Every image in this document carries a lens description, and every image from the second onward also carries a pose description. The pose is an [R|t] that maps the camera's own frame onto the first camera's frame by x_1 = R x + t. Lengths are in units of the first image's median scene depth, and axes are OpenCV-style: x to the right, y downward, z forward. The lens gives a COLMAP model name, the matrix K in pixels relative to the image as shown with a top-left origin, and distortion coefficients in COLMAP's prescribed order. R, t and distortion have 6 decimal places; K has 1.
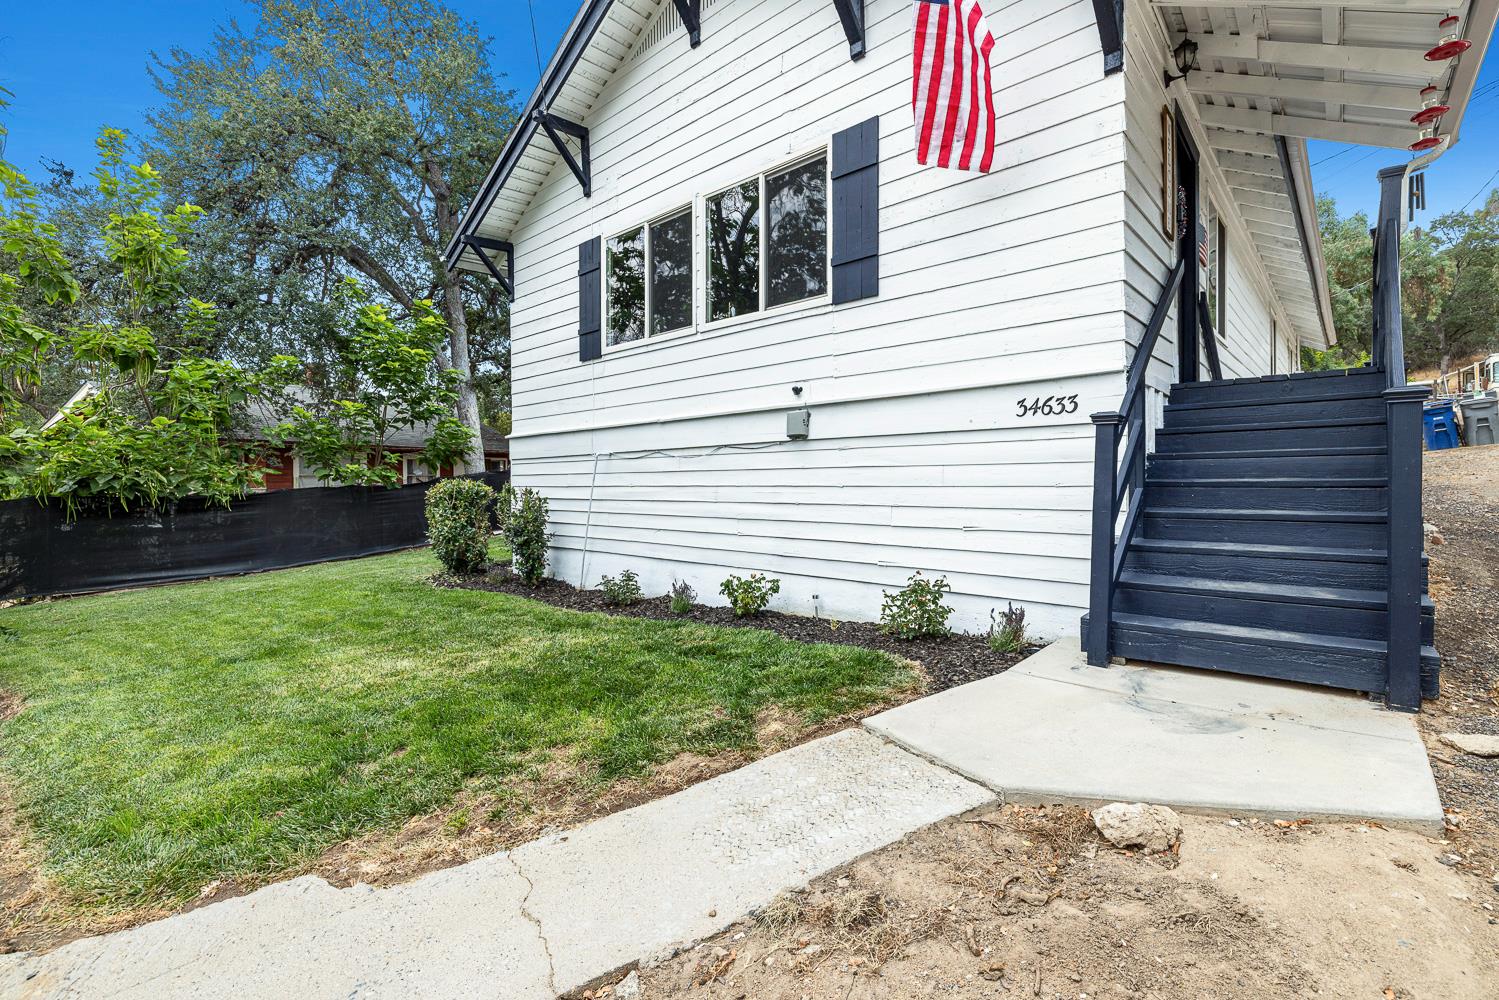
lens RADIAL K [[676.0, 0, 743.8], [0, 676.0, 487.7], [0, 0, 1]] dist [0.000899, -0.000111]
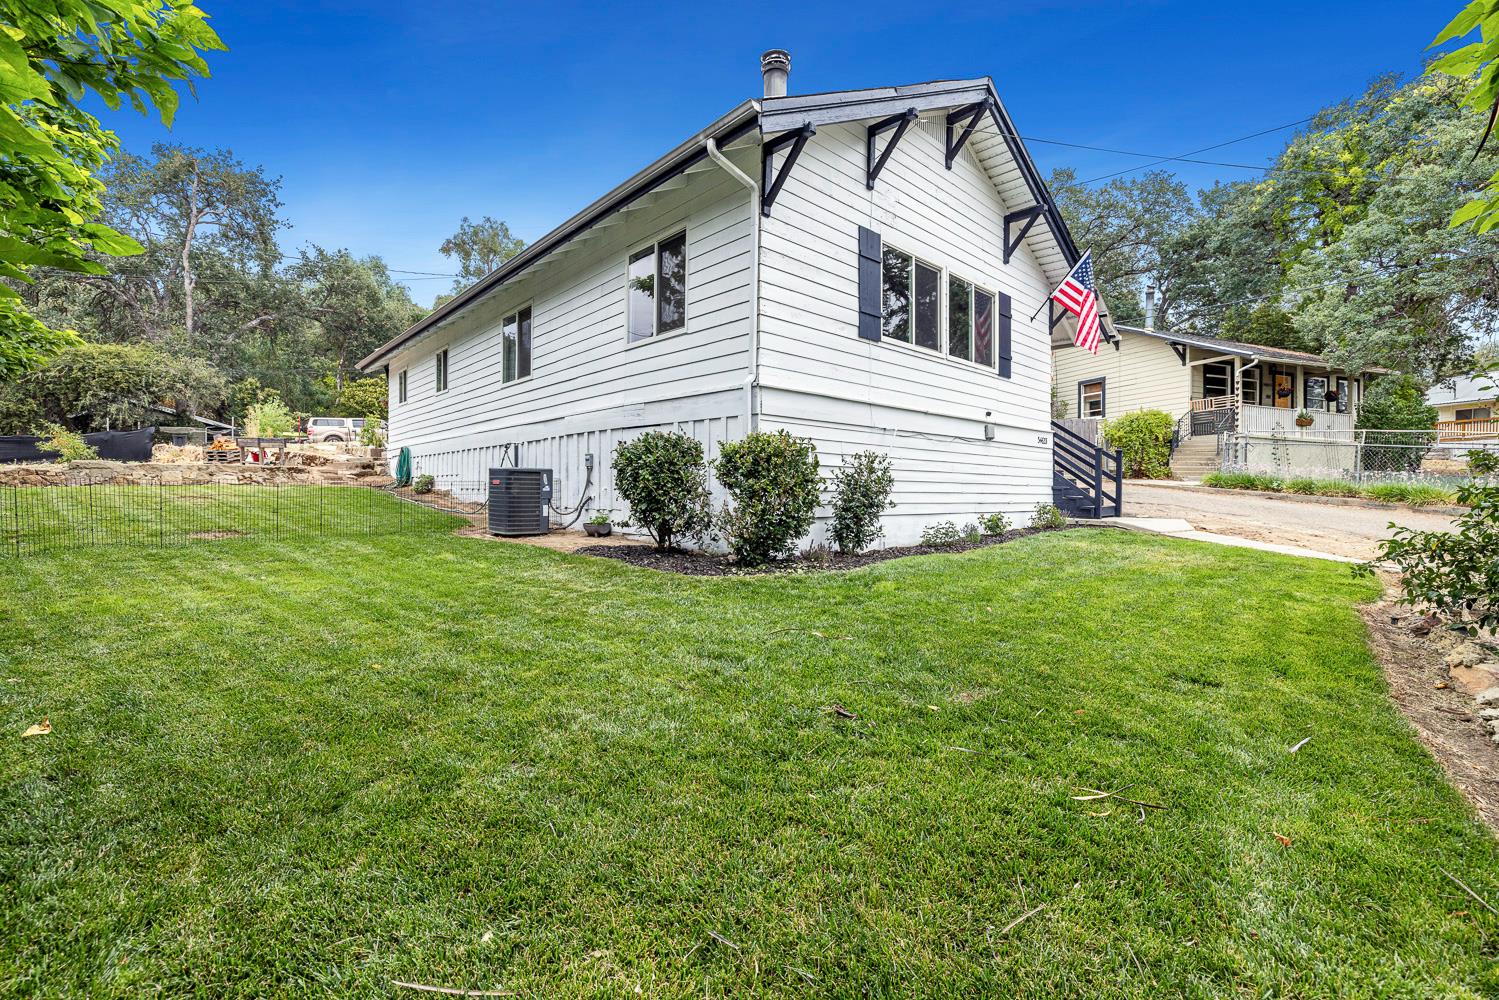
lens RADIAL K [[633.7, 0, 757.0], [0, 633.7, 491.5], [0, 0, 1]] dist [0.005788, -0.001127]
pose [[0.081014, 0.014343, 0.996610, -1.582001], [0.000735, 0.999895, -0.014450, 0.088070], [-0.996713, 0.001903, 0.080995, 1.383052]]
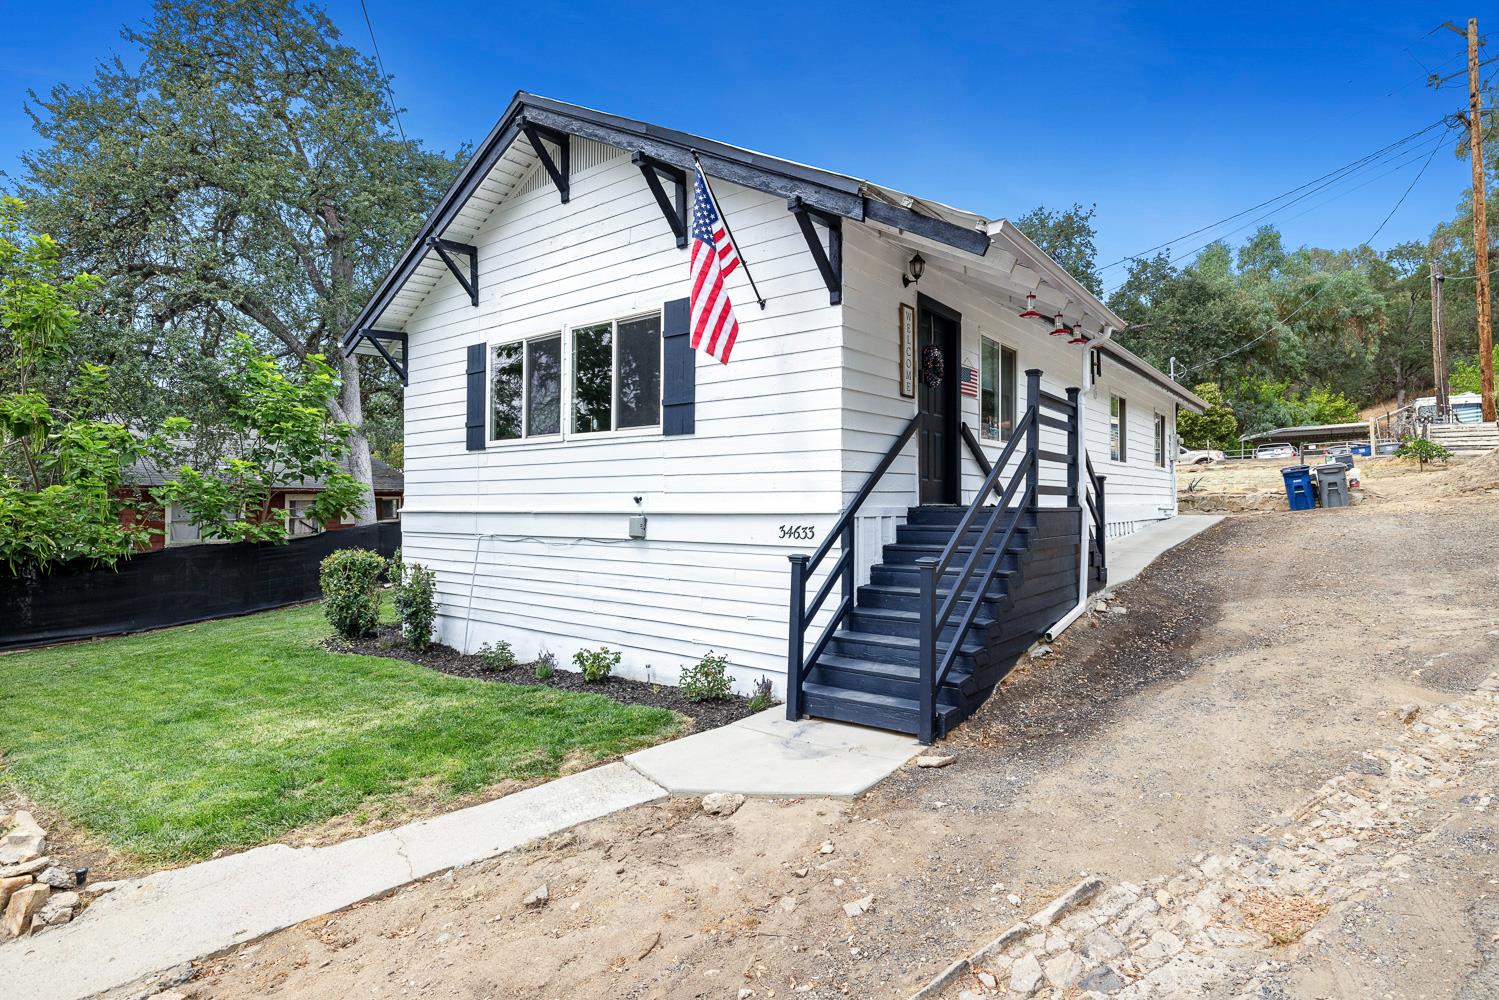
lens RADIAL K [[784.3, 0, 742.4], [0, 784.3, 499.7], [0, 0, 1]] dist [-0.002114, -0.000178]
pose [[0.997263, 0.009947, 0.073259, 0.153204], [-0.008801, 0.999834, -0.015952, -0.113288], [-0.073406, 0.015263, 0.997185, -0.422018]]
